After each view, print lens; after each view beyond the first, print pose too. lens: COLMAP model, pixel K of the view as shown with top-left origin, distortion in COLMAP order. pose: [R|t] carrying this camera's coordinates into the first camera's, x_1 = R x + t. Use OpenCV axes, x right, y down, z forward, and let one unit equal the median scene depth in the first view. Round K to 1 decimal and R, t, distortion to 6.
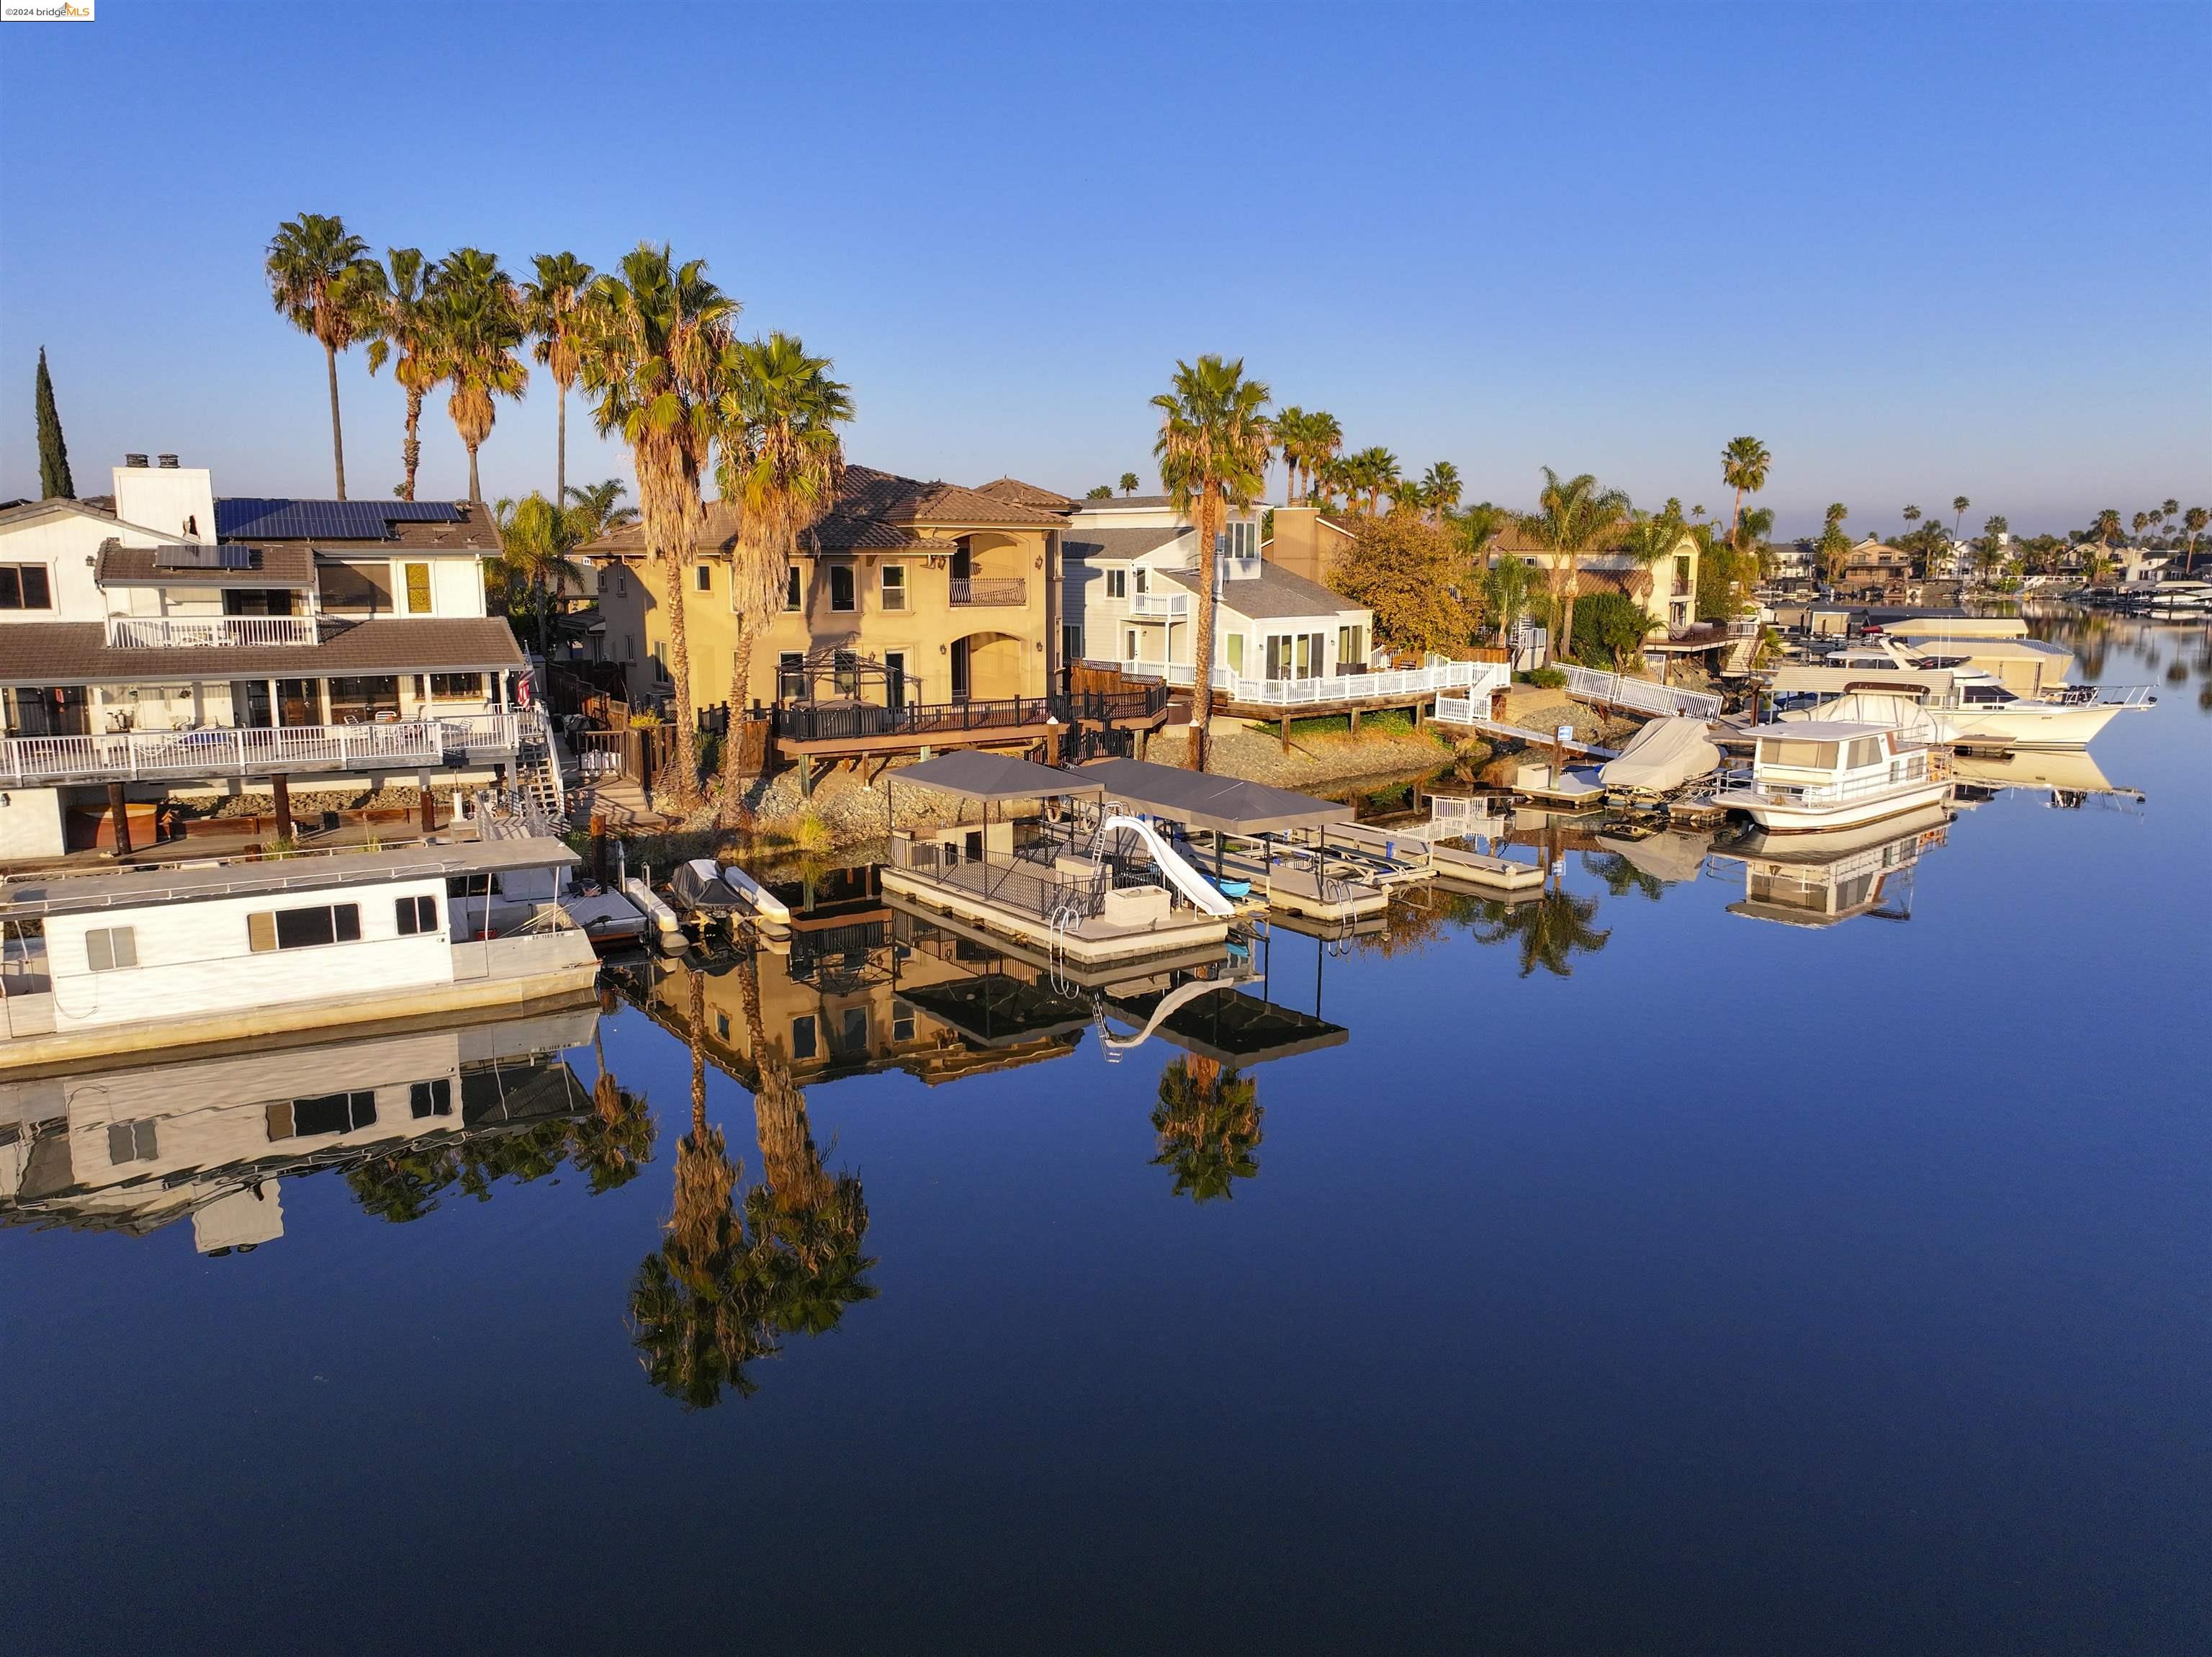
lens RADIAL K [[1554.4, 0, 1106.0], [0, 1554.4, 828.5], [0, 0, 1]] dist [0.002993, 0.003784]
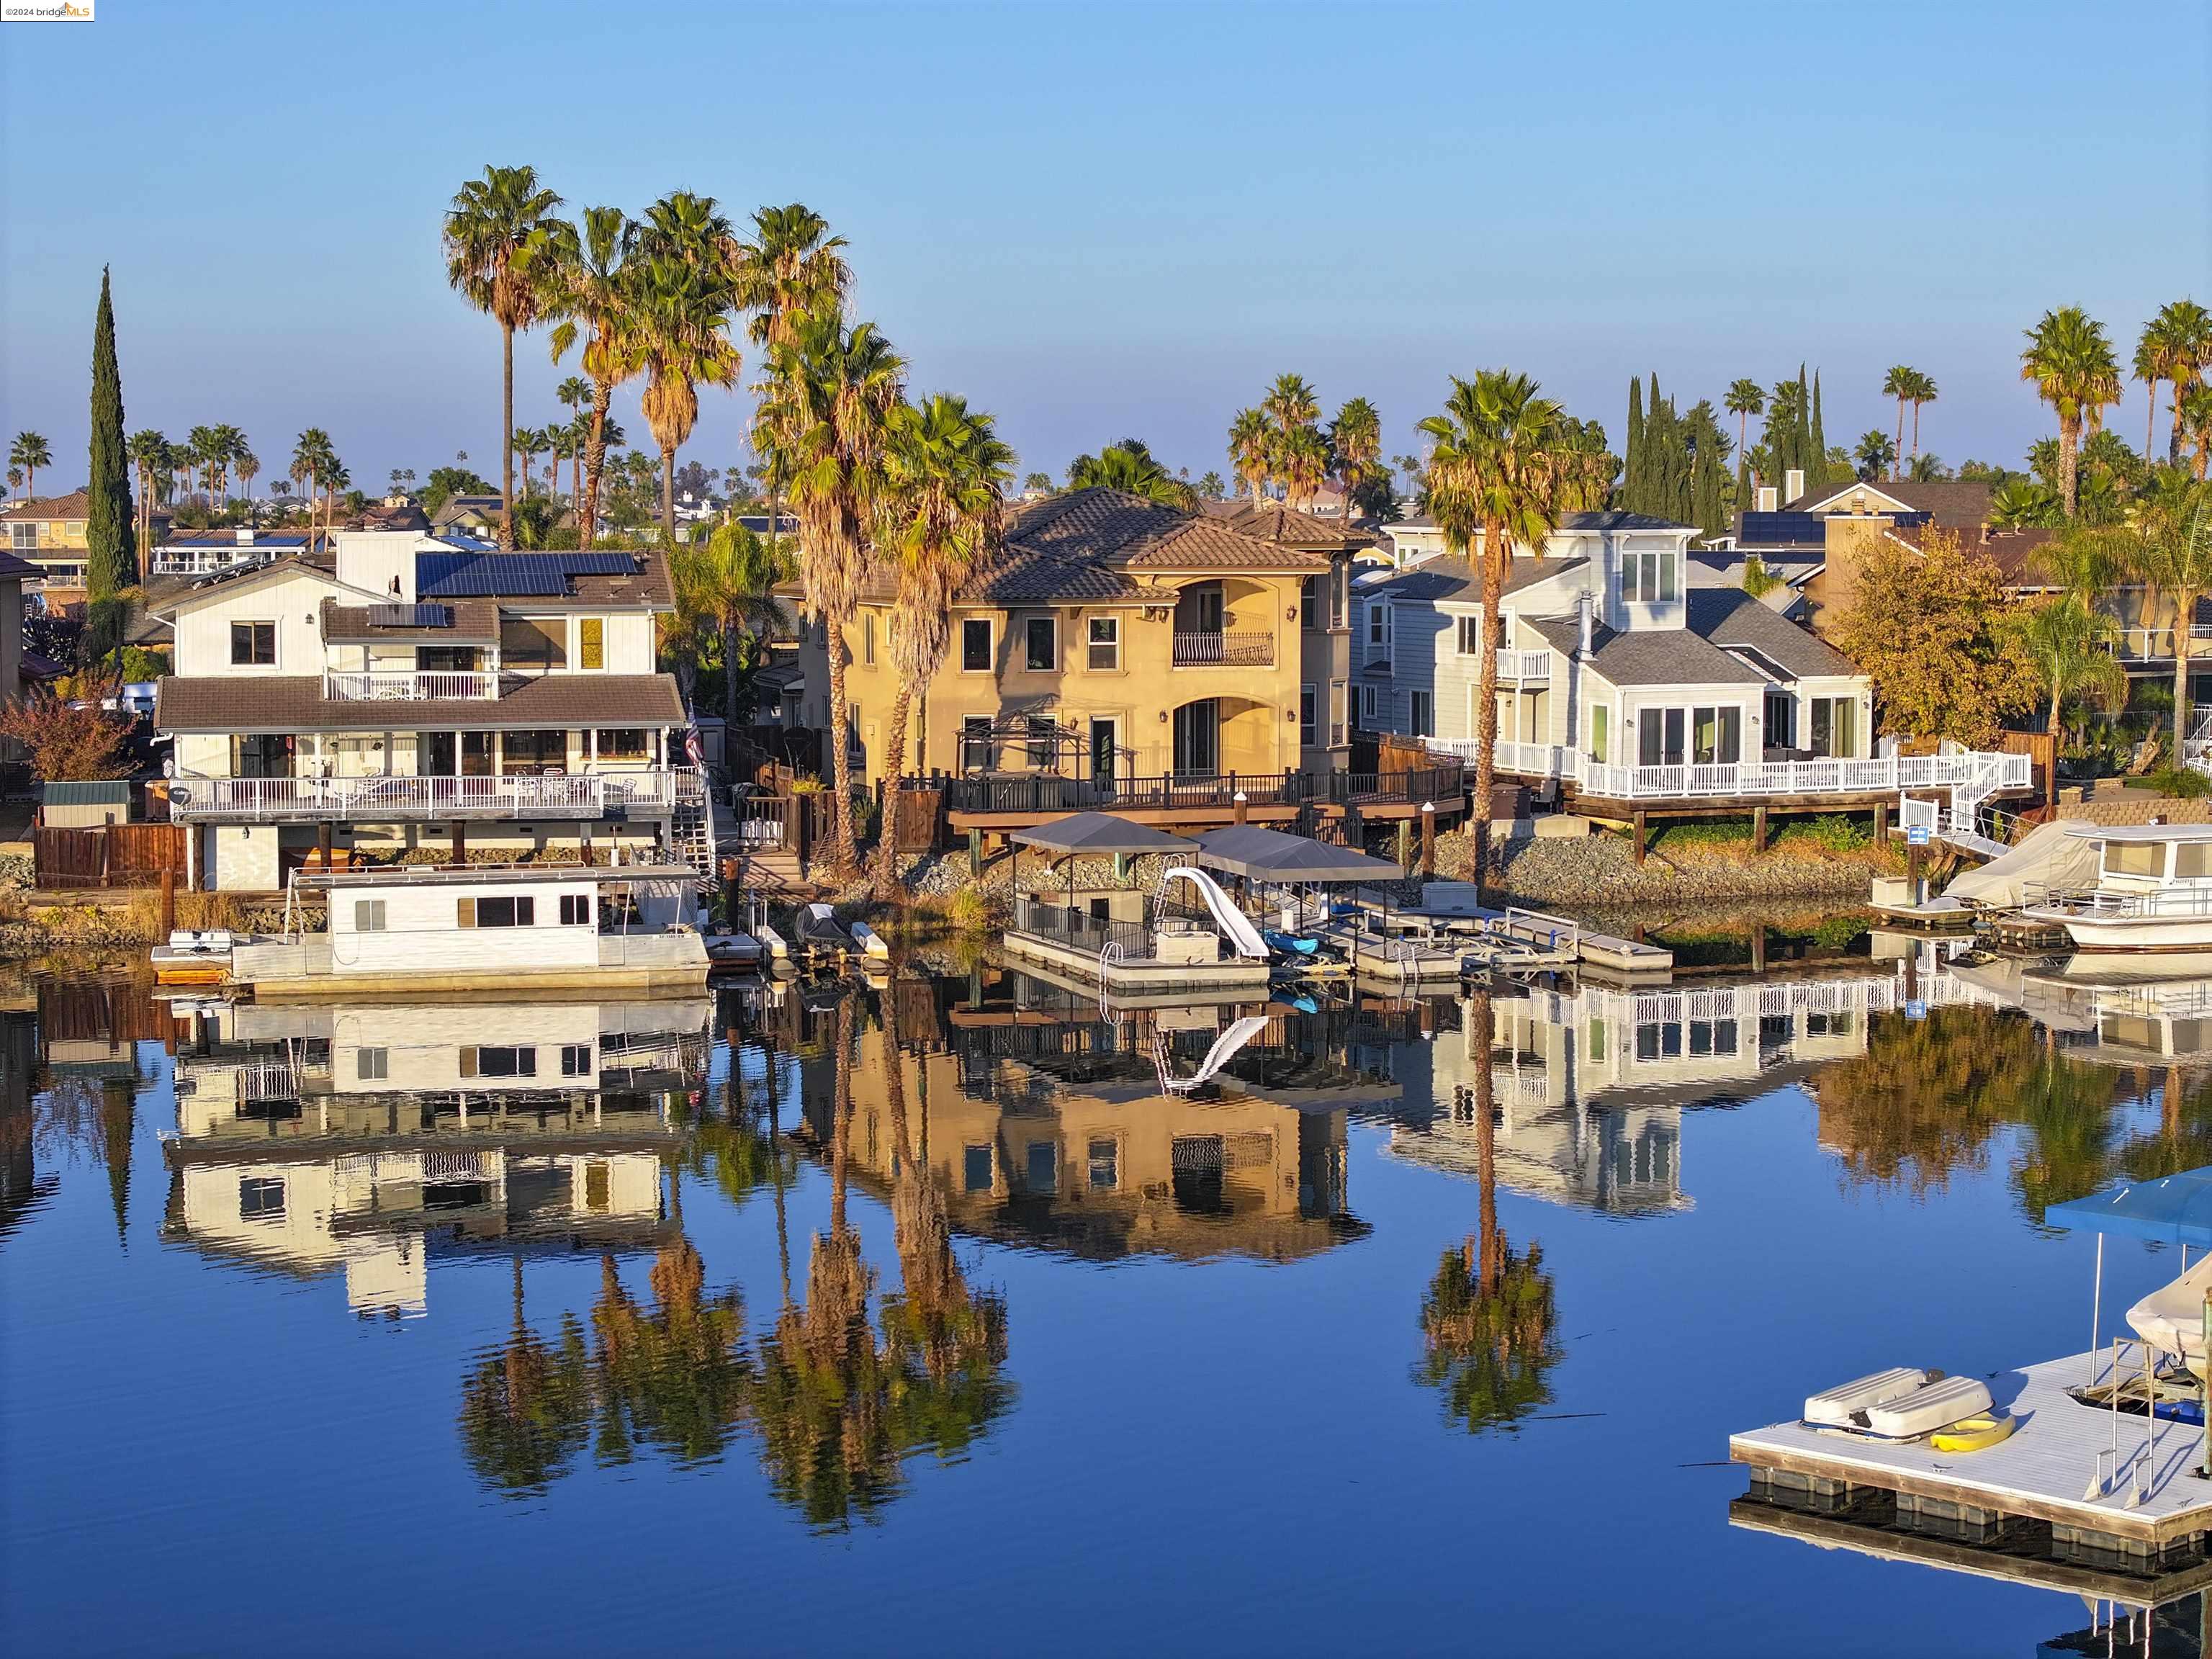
lens RADIAL K [[4534.5, 0, 1106.0], [0, 4534.5, 829.5], [0, 0, 1]] dist [-0.219100, 0.003098]
pose [[0.955784, 0.021701, -0.293268, 0.663810], [-0.050599, 0.994536, -0.091313, 0.193169], [0.289684, 0.102115, 0.951660, -1.509626]]
